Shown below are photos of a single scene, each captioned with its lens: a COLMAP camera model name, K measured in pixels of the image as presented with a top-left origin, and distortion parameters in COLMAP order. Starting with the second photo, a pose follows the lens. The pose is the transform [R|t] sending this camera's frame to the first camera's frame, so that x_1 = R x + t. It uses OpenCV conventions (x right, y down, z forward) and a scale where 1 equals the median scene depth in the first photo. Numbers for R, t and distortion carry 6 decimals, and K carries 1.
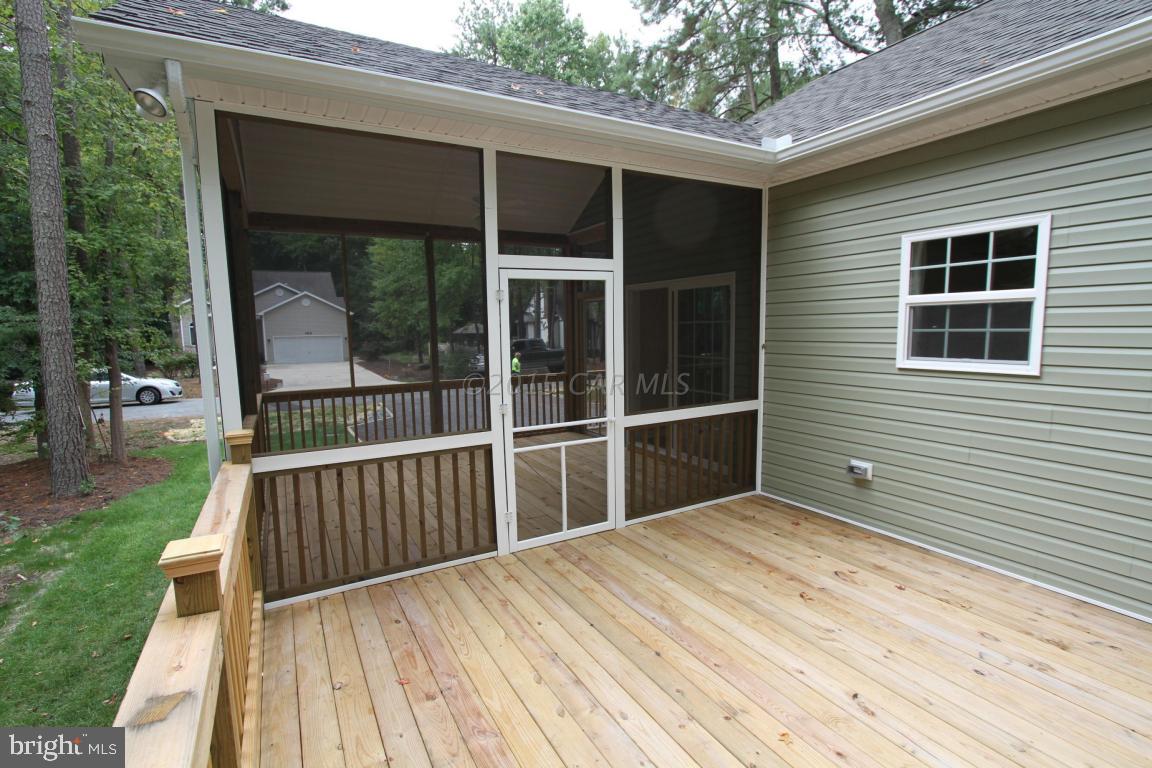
lens RADIAL K [[547.1, 0, 571.9], [0, 547.1, 386.5], [0, 0, 1]] dist [0.002478, 0.000440]
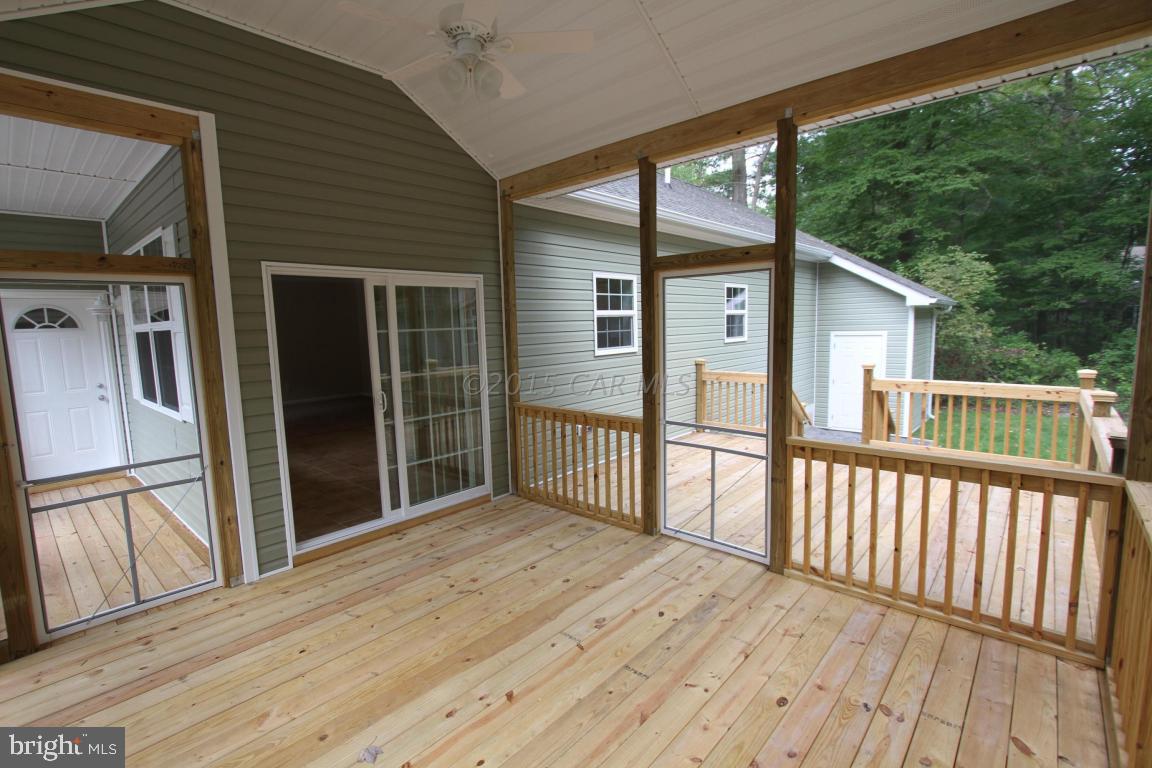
lens RADIAL K [[534.4, 0, 577.8], [0, 534.4, 386.4], [0, 0, 1]] dist [-0.003884, 0.000139]
pose [[-0.326103, -0.080868, 0.941869, -0.508501], [0.142950, 0.980659, 0.133692, -0.093277], [-0.934464, 0.178238, -0.308236, 0.901176]]
